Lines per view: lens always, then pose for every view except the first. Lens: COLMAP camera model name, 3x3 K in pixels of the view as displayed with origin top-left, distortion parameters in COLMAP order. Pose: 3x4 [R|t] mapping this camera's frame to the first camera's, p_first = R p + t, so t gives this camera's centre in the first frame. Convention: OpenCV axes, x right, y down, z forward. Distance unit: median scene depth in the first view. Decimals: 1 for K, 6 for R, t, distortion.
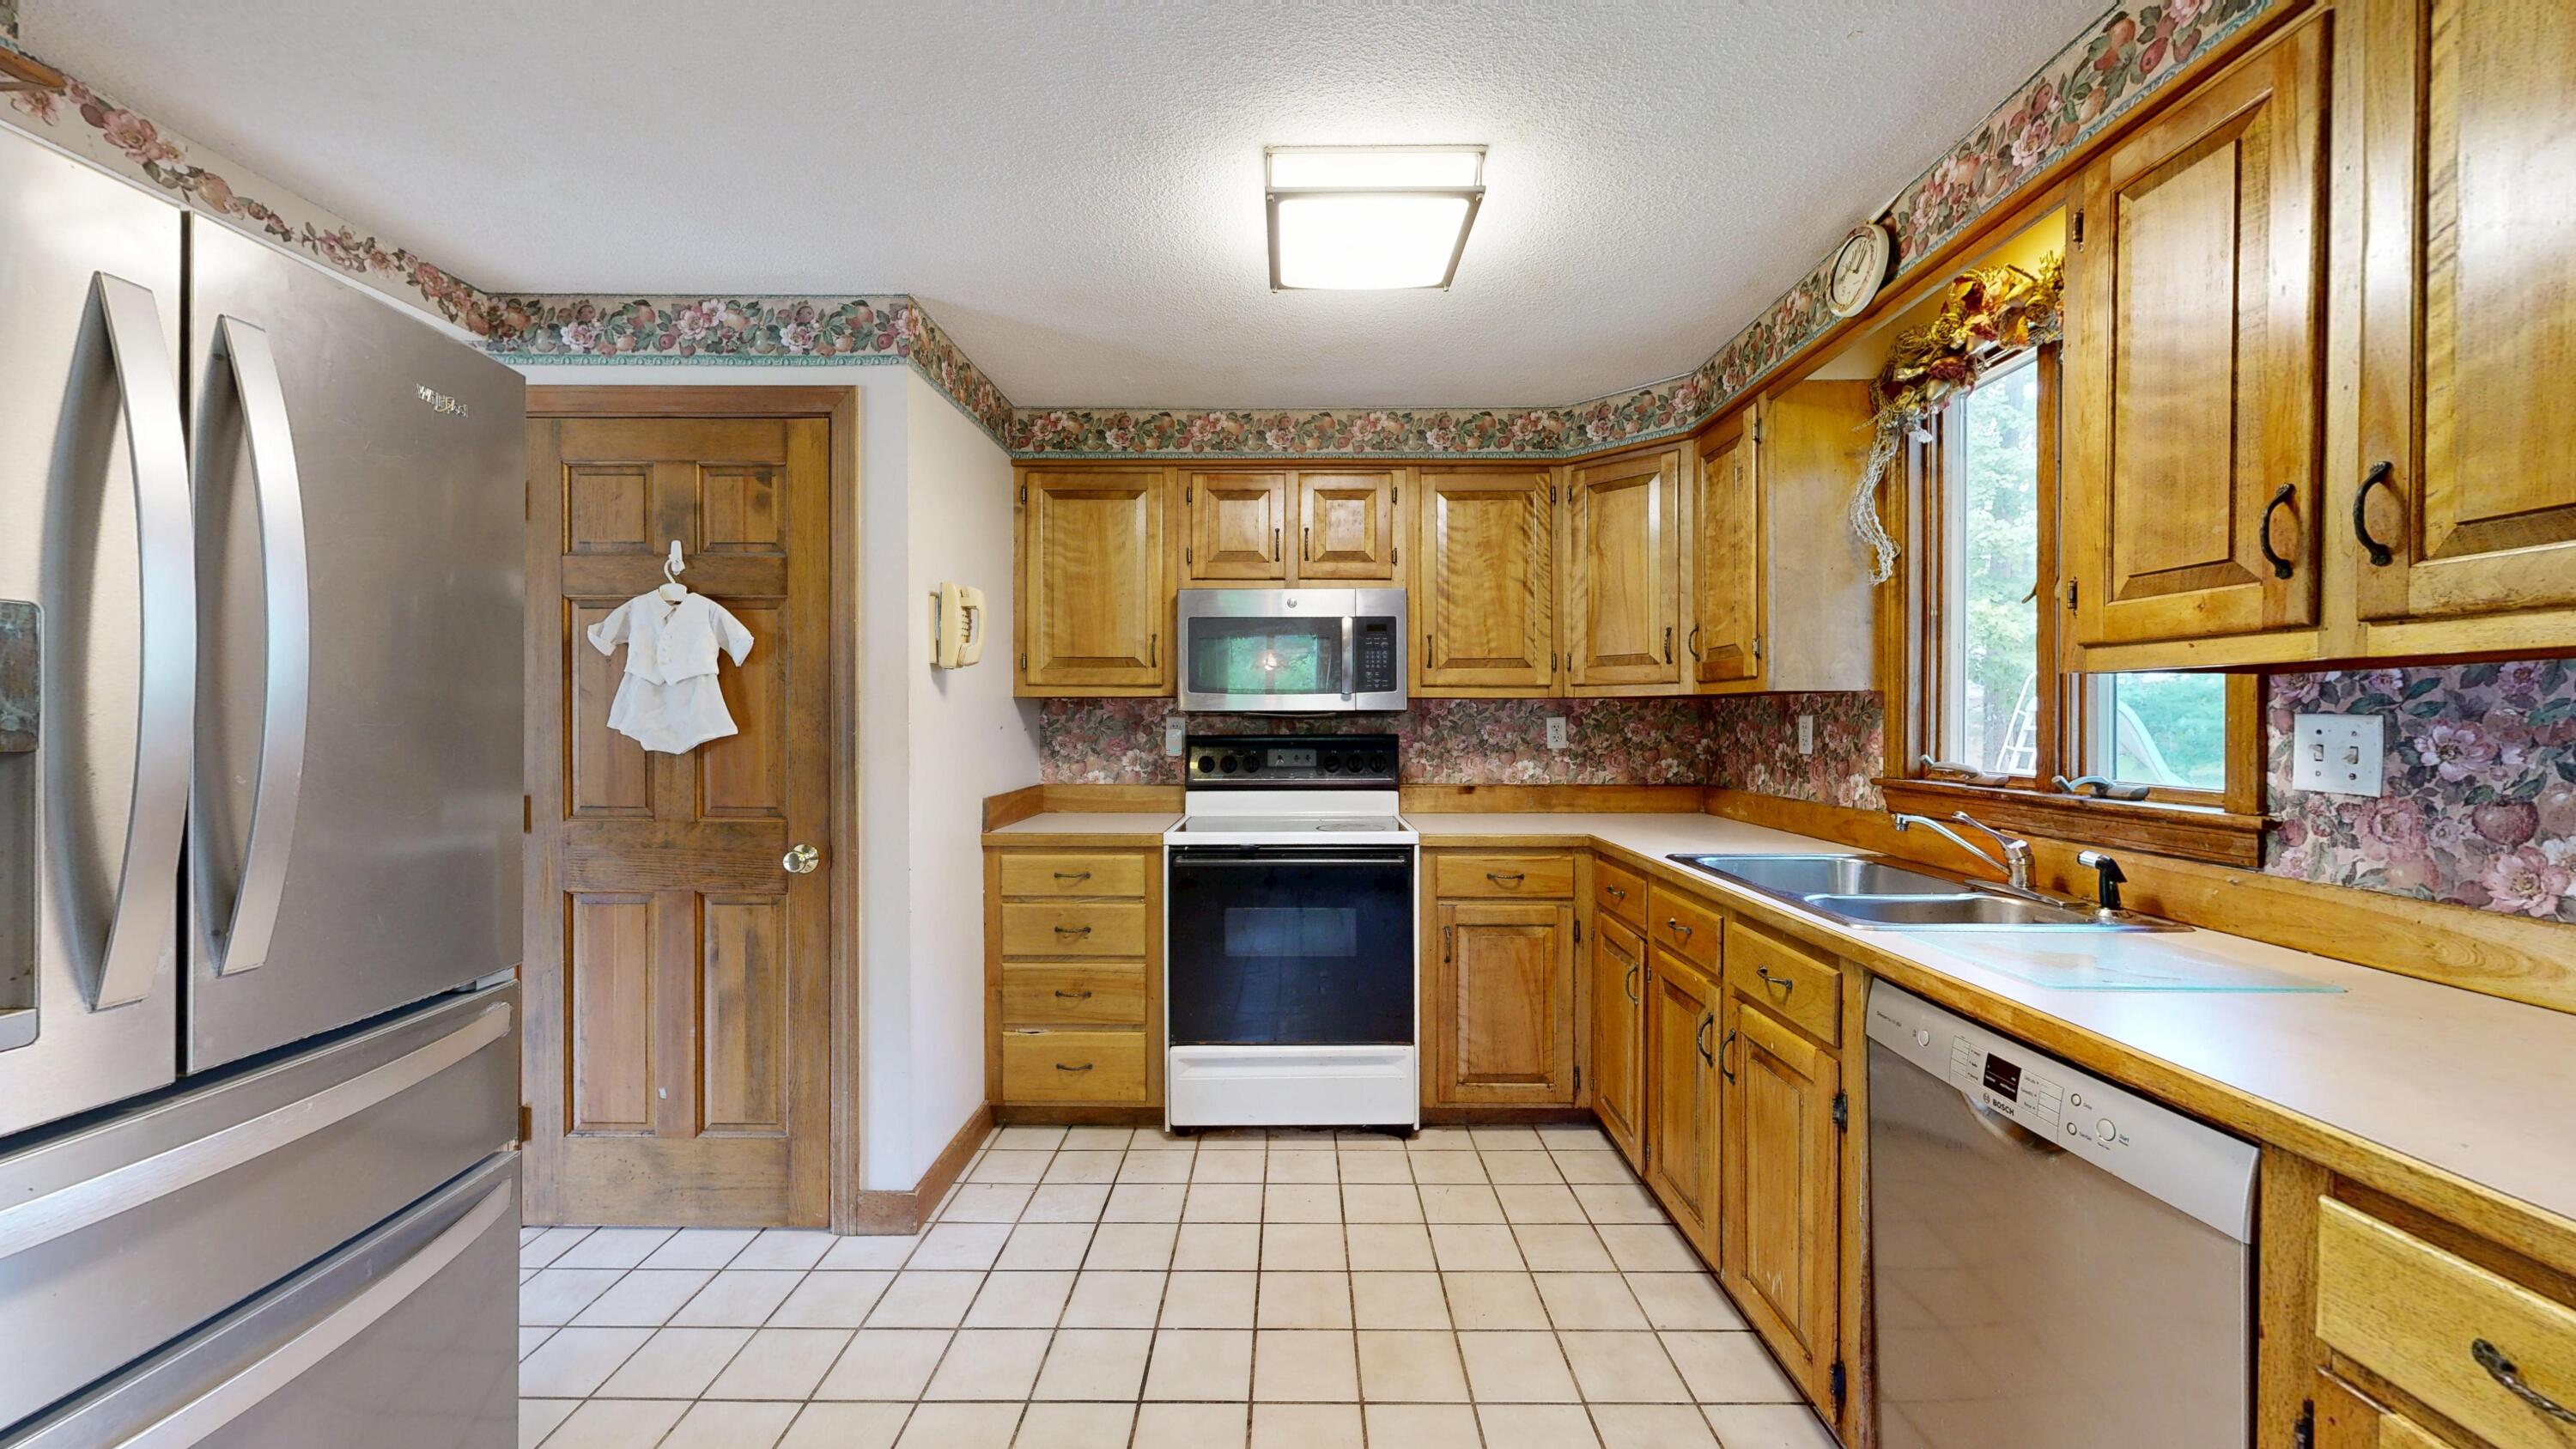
lens RADIAL K [[943.7, 0, 1288.1], [0, 943.7, 728.1], [0, 0, 1]] dist [0.001044, -0.000207]
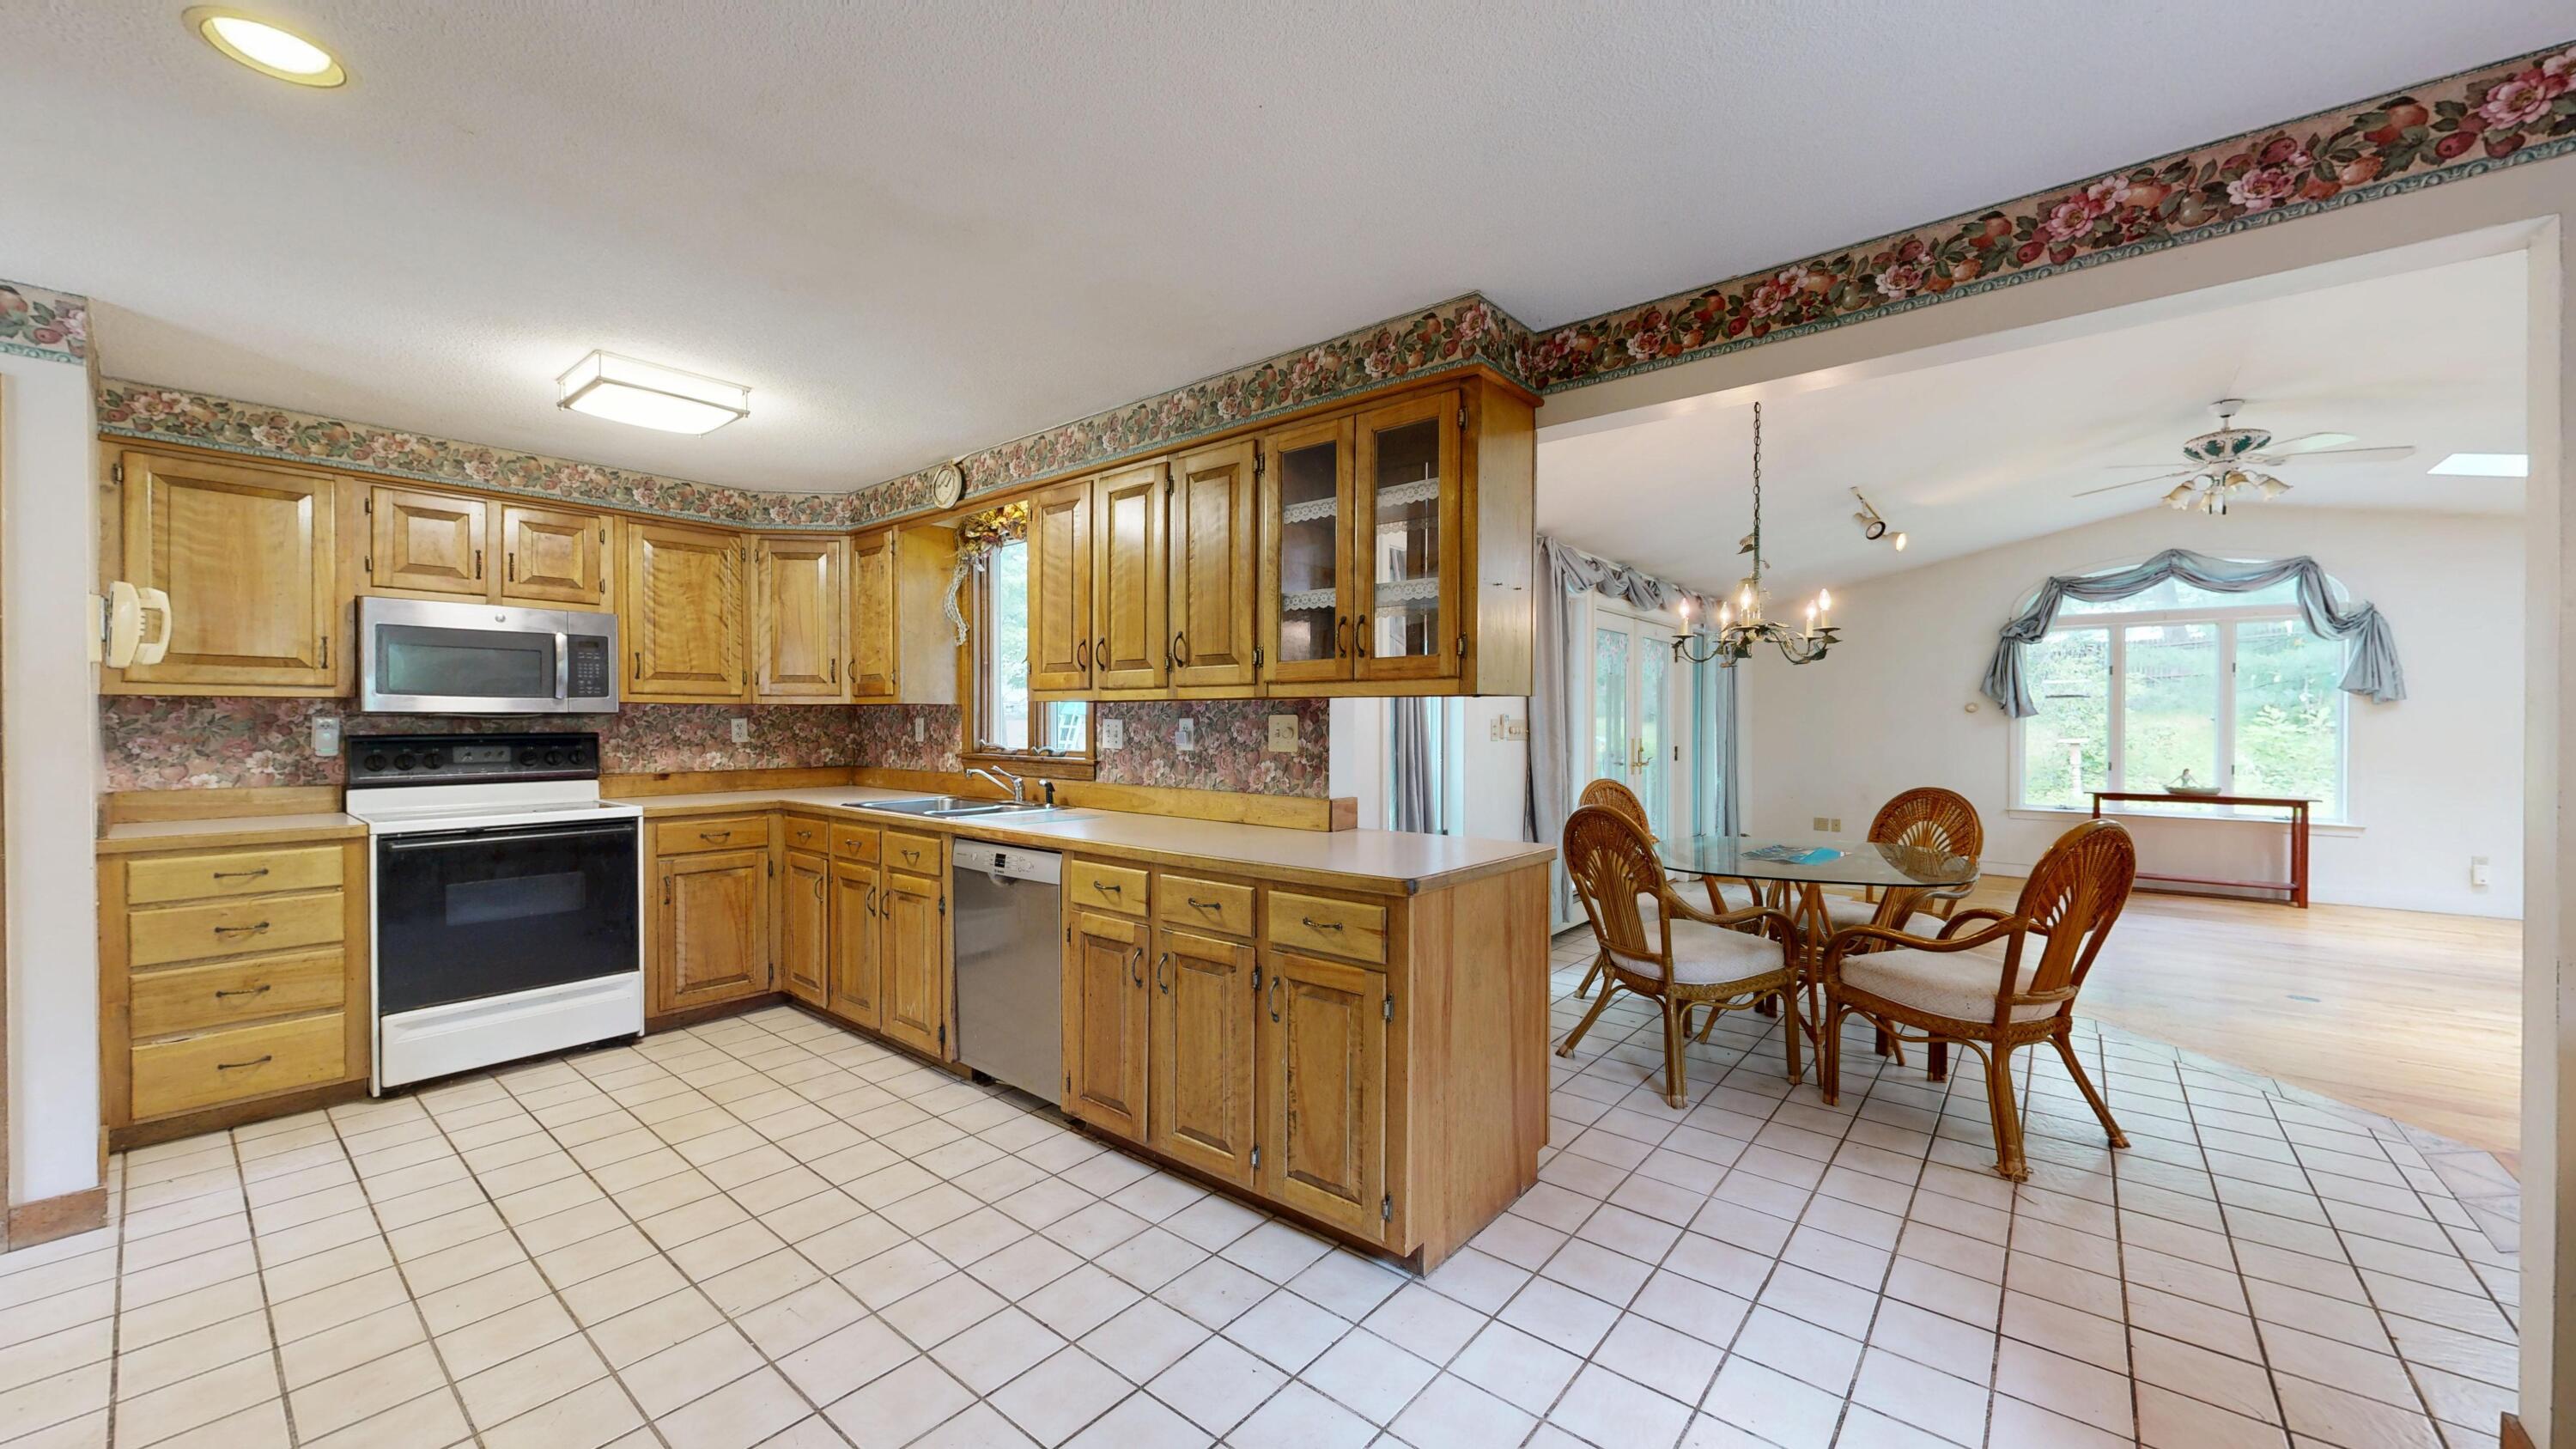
lens RADIAL K [[943.7, 0, 1288.1], [0, 943.7, 728.1], [0, 0, 1]] dist [0.001044, -0.000207]
pose [[0.631608, -0.004789, 0.775273, -0.305965], [0.005101, 0.999985, 0.002020, 0.003924], [-0.775271, 0.002679, 0.631622, -0.510318]]
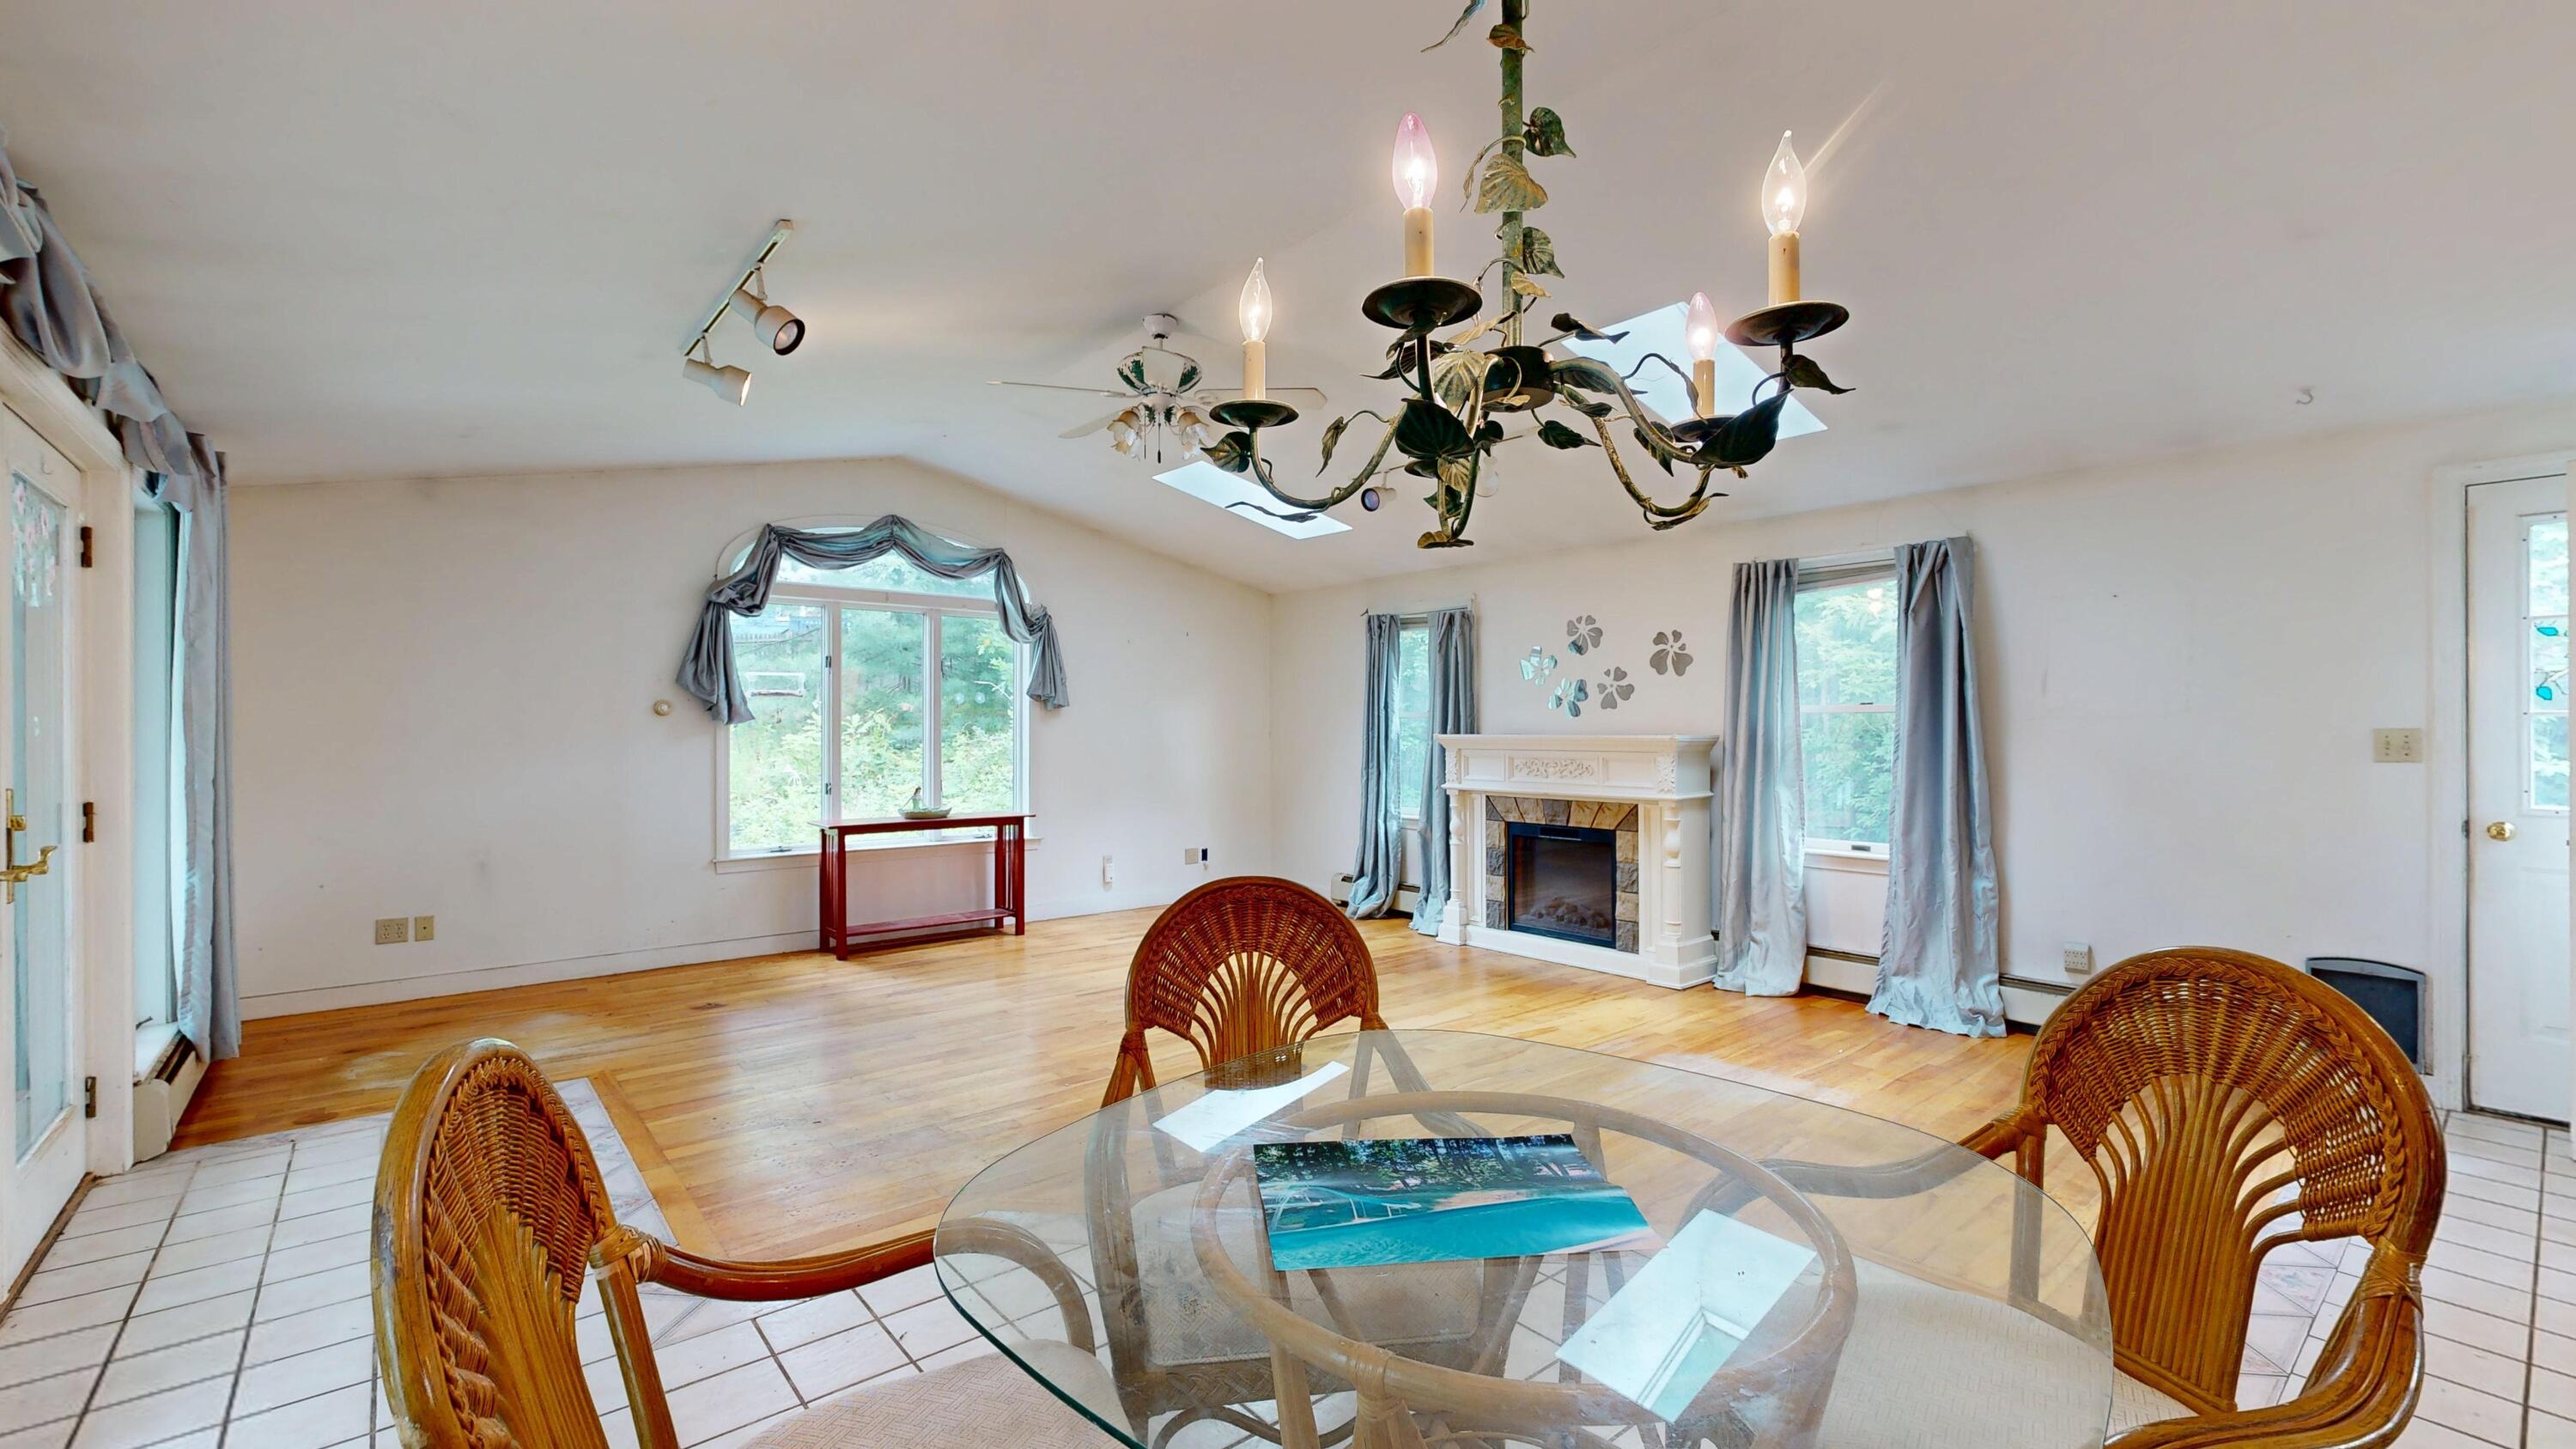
lens RADIAL K [[1071.5, 0, 1288.0], [0, 1071.5, 724.5], [0, 0, 1]] dist [0.001530, 0.000020]
pose [[-0.645571, 0.002296, 0.763697, 0.817549], [0.006547, 0.999975, 0.002527, -0.006420], [-0.763672, 0.006631, -0.645570, 0.084449]]
